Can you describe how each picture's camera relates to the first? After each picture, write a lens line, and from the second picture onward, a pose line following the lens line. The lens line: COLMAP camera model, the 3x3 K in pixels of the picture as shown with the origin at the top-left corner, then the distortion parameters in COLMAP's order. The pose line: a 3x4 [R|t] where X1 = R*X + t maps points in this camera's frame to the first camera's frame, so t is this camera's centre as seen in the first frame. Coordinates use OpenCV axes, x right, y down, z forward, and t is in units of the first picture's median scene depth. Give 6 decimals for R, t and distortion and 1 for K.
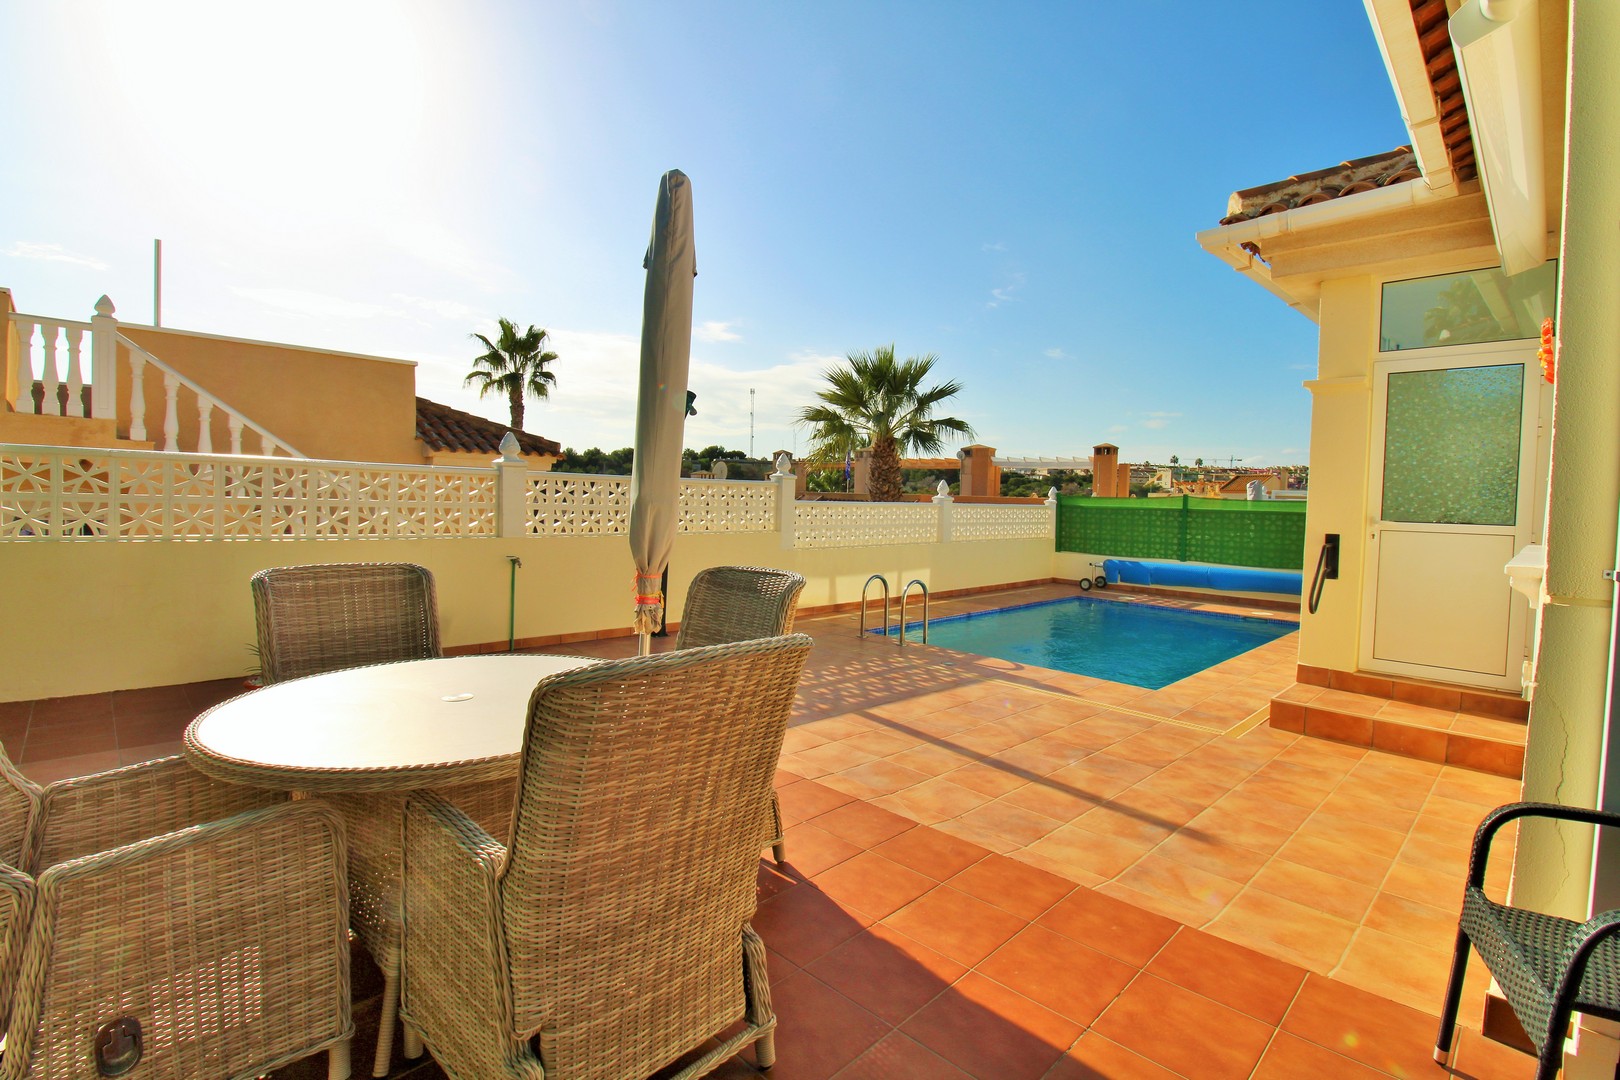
lens RADIAL K [[755.1, 0, 797.4], [0, 755.1, 526.2], [0, 0, 1]] dist [-0.005171, -0.008570]
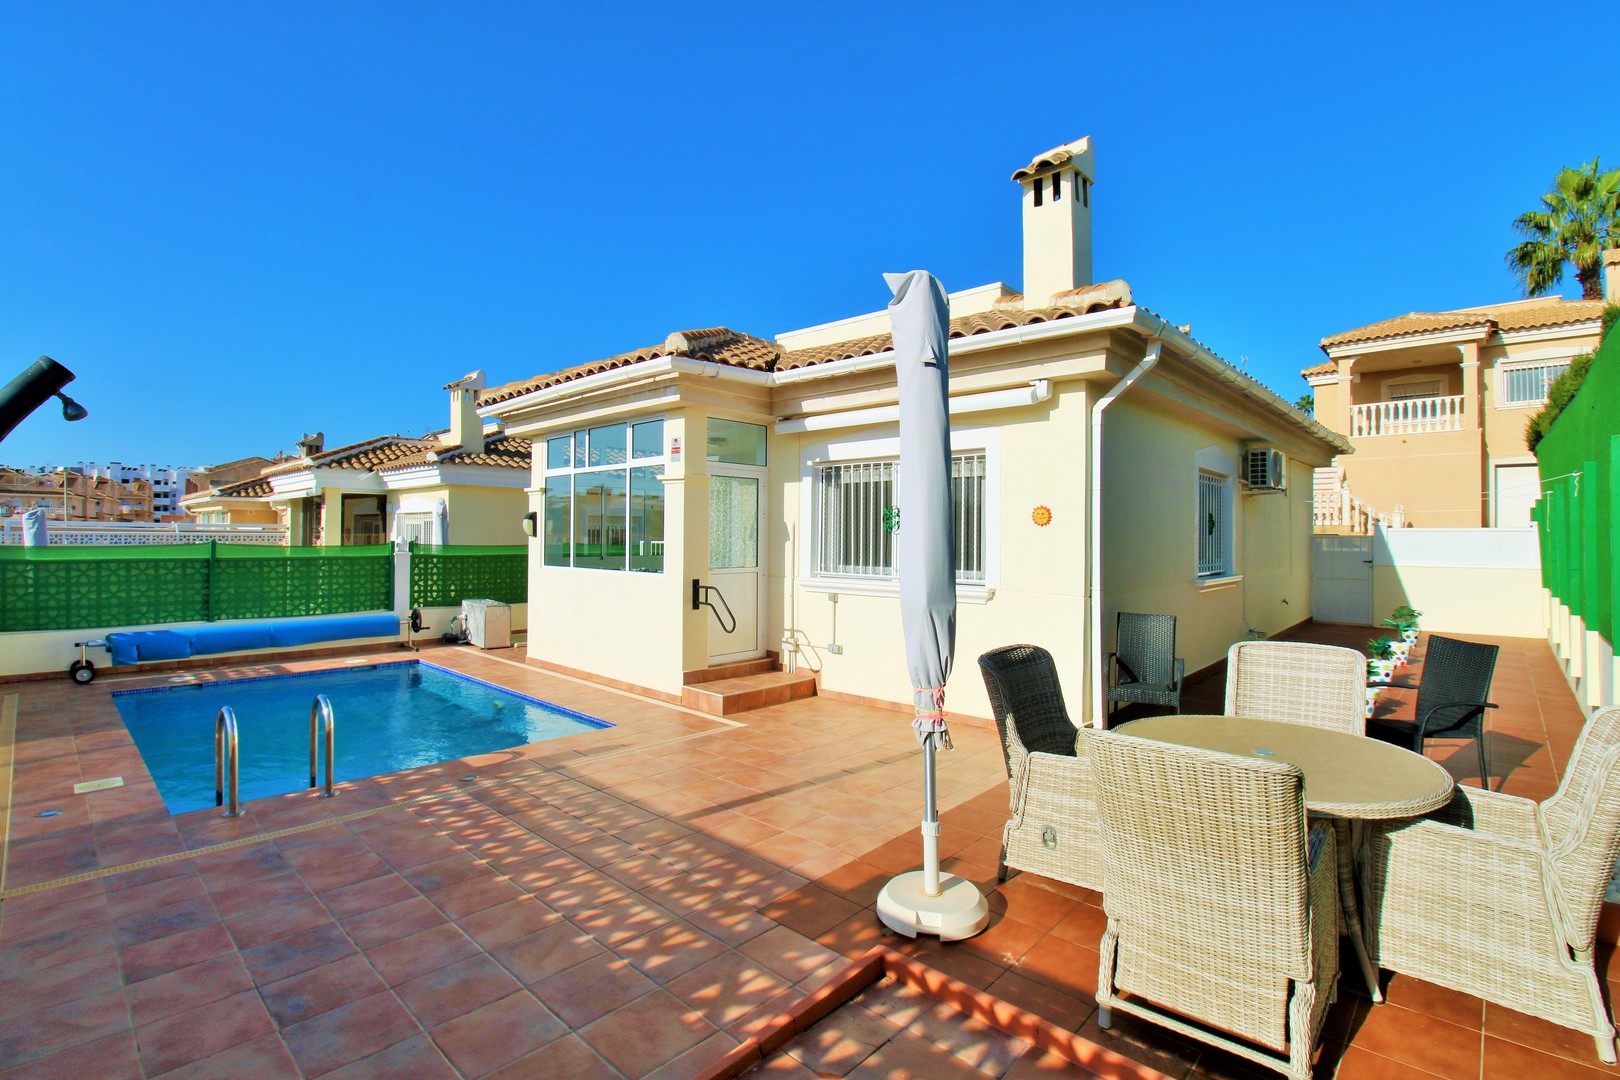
lens RADIAL K [[755.1, 0, 832.5], [0, 755.1, 533.2], [0, 0, 1]] dist [-0.005171, -0.008570]
pose [[-0.069561, -0.021823, 0.997339, -0.188896], [0.035825, 0.999061, 0.024359, -0.024825], [-0.996934, 0.037424, -0.068714, 0.205167]]
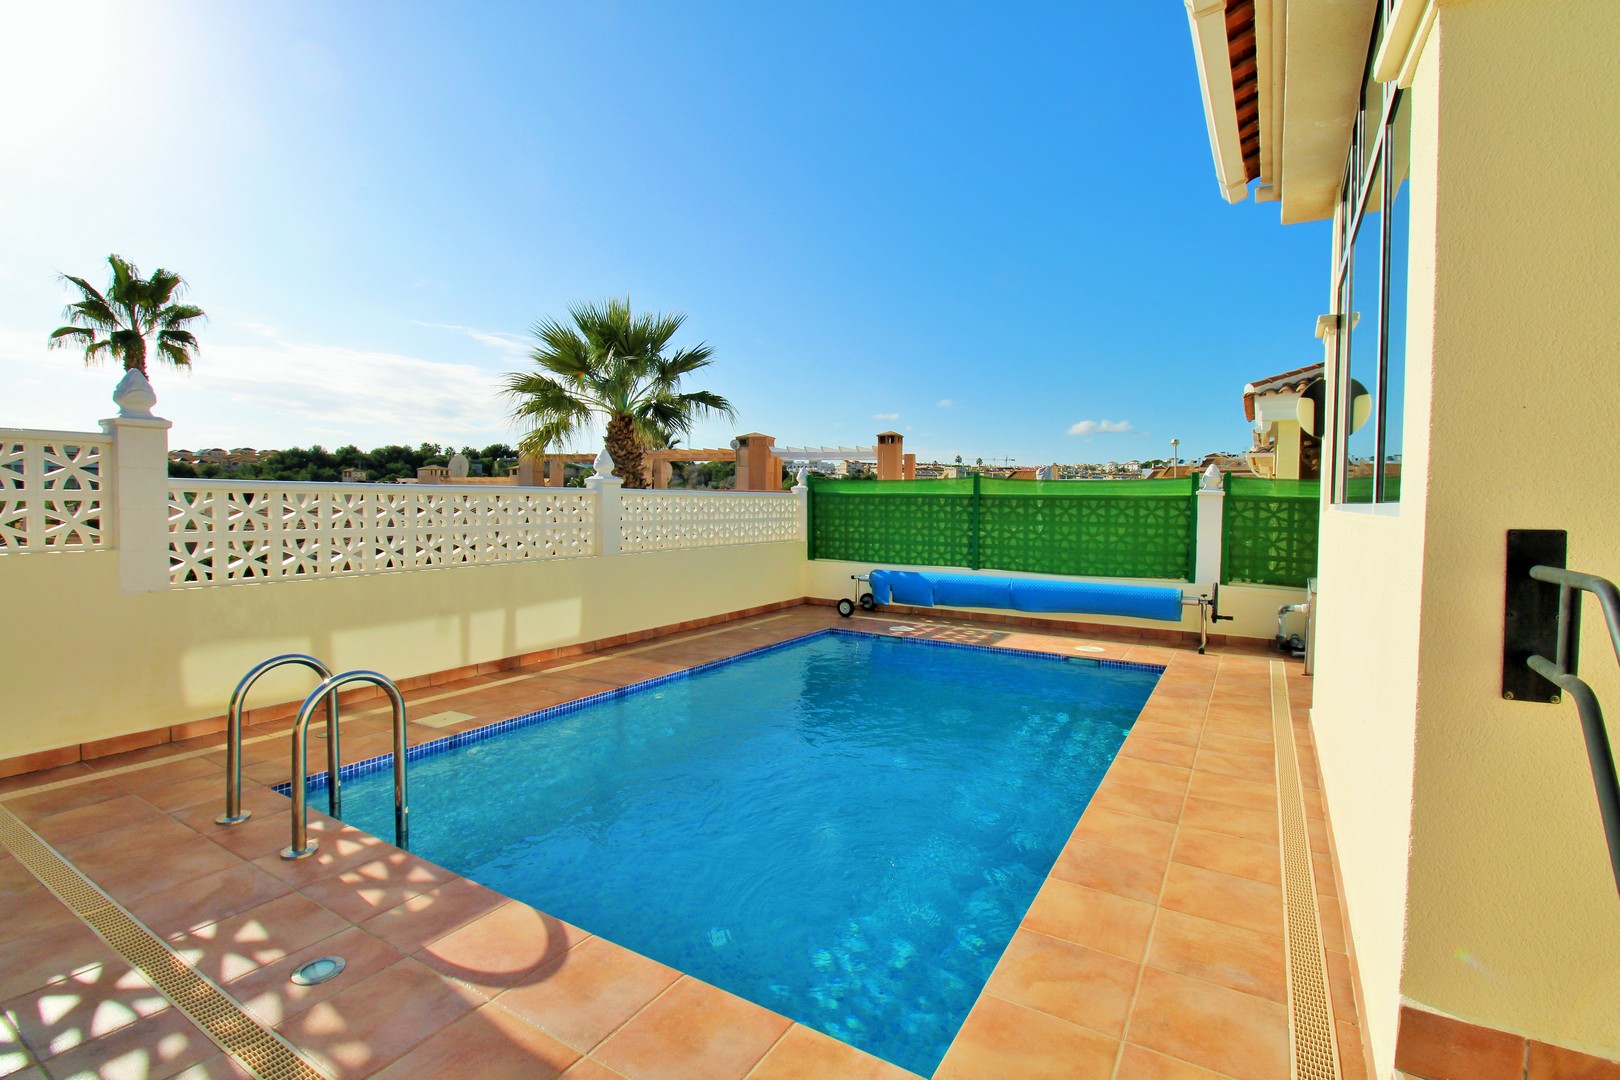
lens RADIAL K [[755.1, 0, 804.9], [0, 755.1, 528.2], [0, 0, 1]] dist [-0.005171, -0.008570]
pose [[0.965789, -0.024457, 0.258173, 0.097941], [0.024055, 0.999700, 0.004714, 0.000660], [-0.258211, 0.001658, 0.966087, 0.199443]]
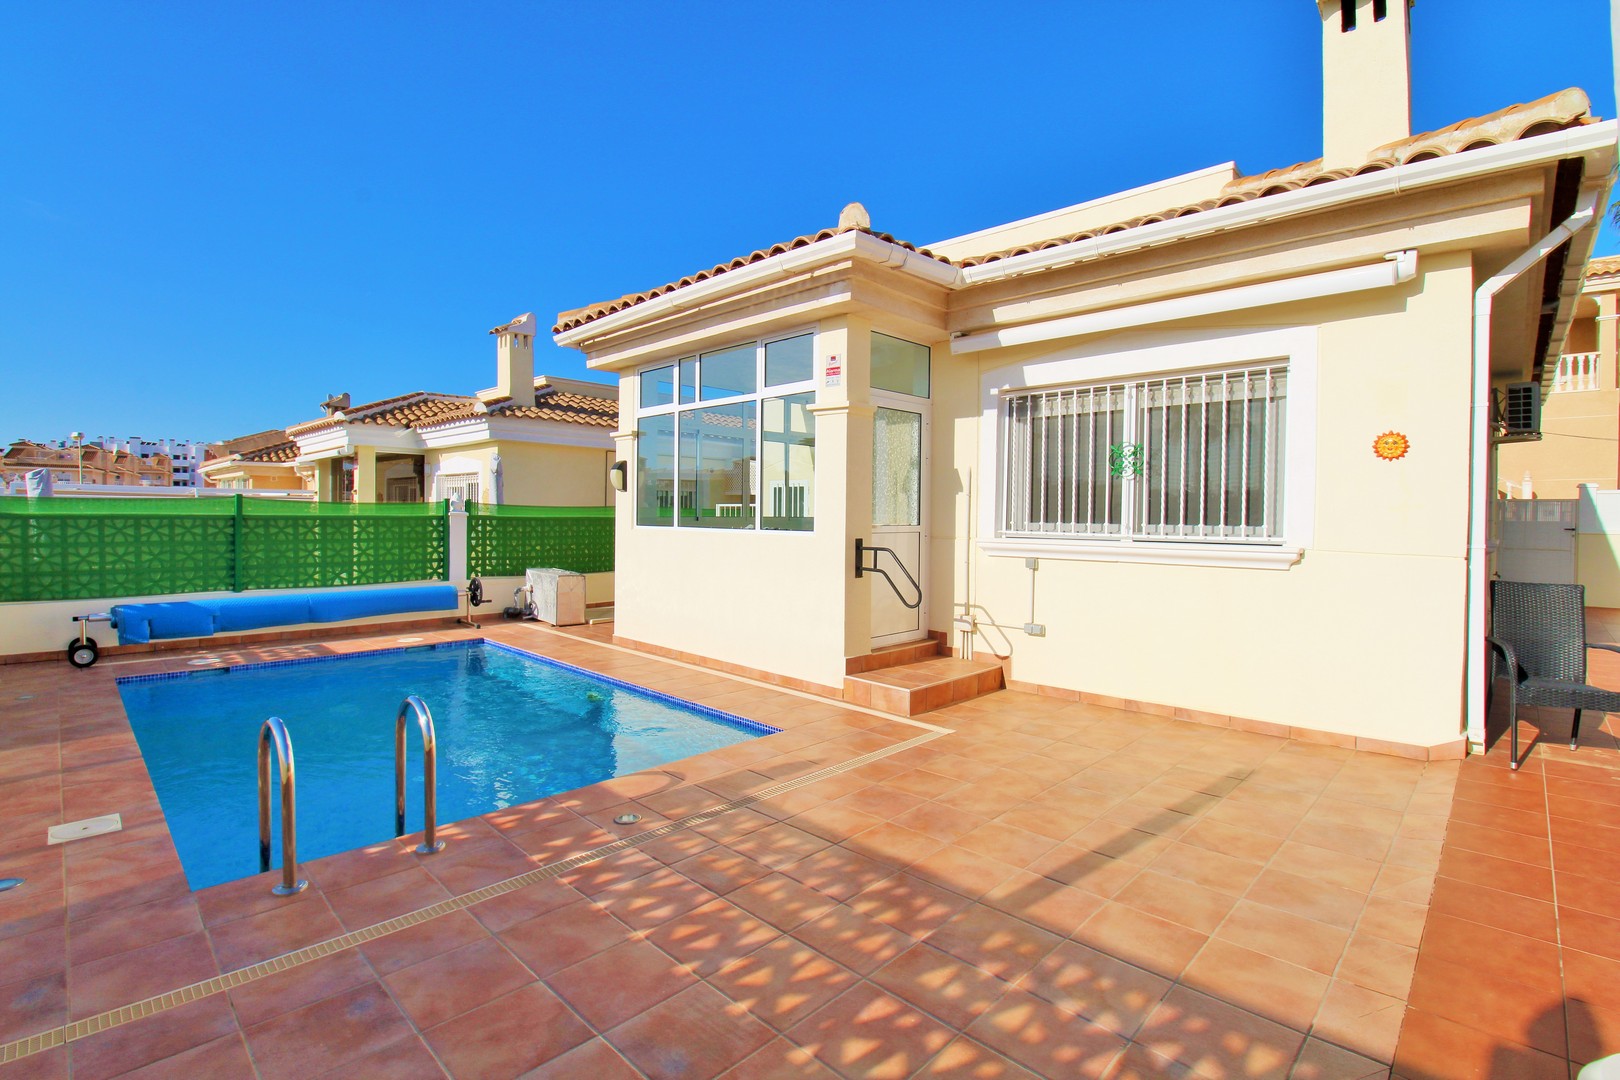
lens RADIAL K [[755.1, 0, 828.7], [0, 755.1, 529.7], [0, 0, 1]] dist [-0.005171, -0.008570]
pose [[-0.050840, -0.046126, 0.997641, -0.103355], [0.032824, 0.998316, 0.047829, -0.013394], [-0.998167, 0.035179, -0.049240, 0.270595]]
